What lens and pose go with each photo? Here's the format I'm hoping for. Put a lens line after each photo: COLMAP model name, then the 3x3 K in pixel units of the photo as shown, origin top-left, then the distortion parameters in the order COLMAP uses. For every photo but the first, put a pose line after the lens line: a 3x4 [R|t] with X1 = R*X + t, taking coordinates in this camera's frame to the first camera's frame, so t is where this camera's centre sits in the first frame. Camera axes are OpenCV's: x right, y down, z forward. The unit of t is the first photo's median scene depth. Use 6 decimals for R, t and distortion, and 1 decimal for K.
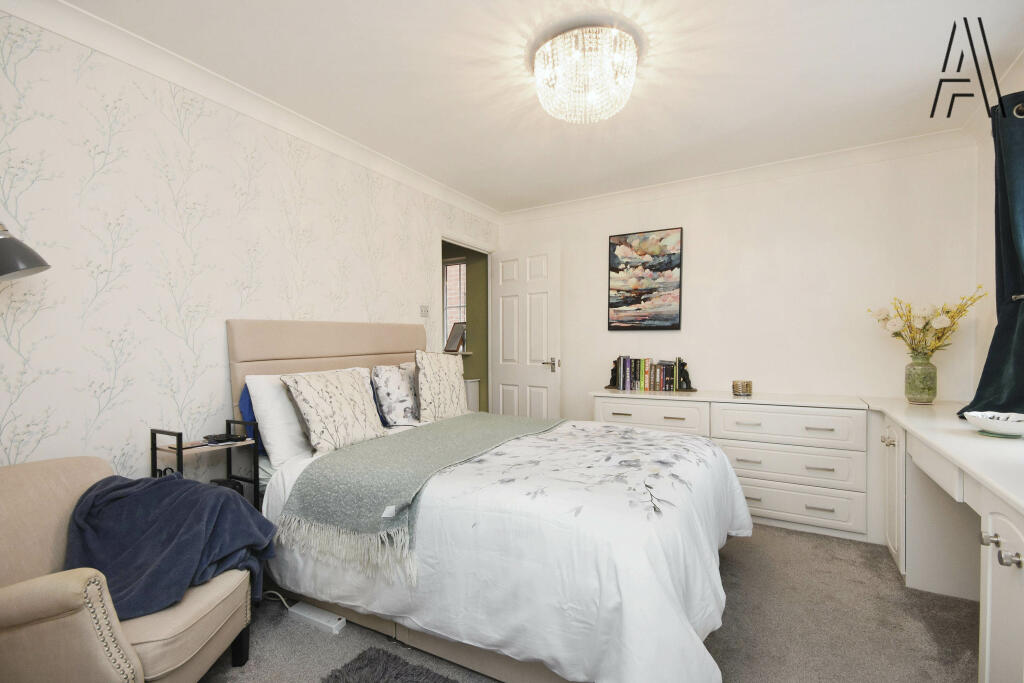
lens RADIAL K [[464.0, 0, 511.4], [0, 464.0, 350.2], [0, 0, 1]] dist [-0.004342, -0.000776]
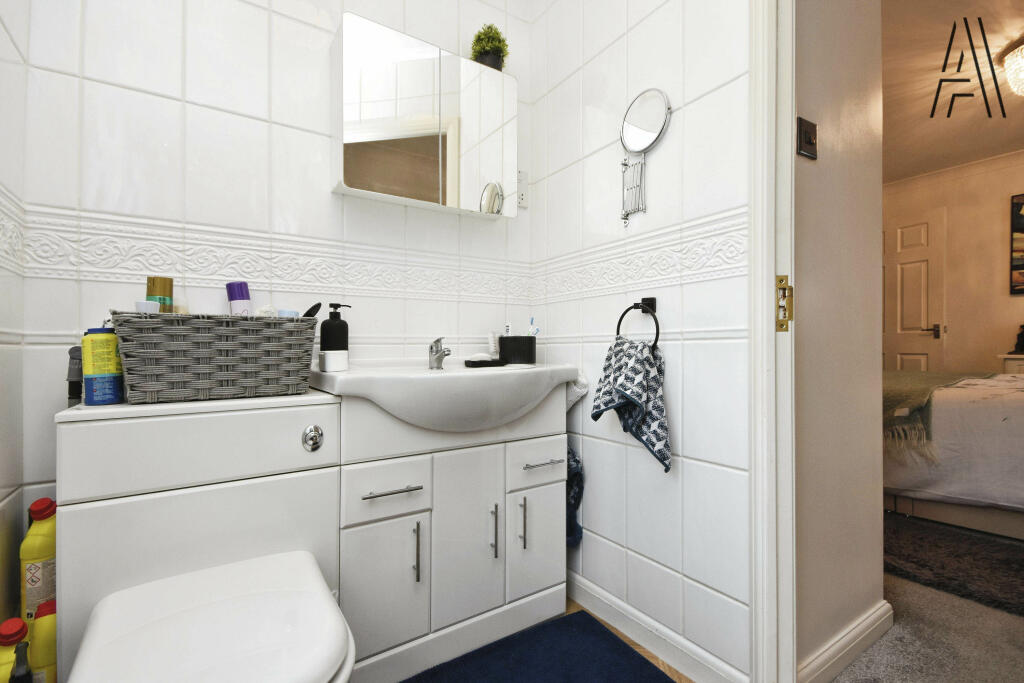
lens RADIAL K [[464.0, 0, 512.3], [0, 464.0, 338.8], [0, 0, 1]] dist [-0.004342, -0.000776]
pose [[0.895252, -0.008909, -0.445471, -0.294610], [0.001306, 0.999848, -0.017370, 0.065973], [0.445558, 0.014969, 0.895128, -0.317859]]
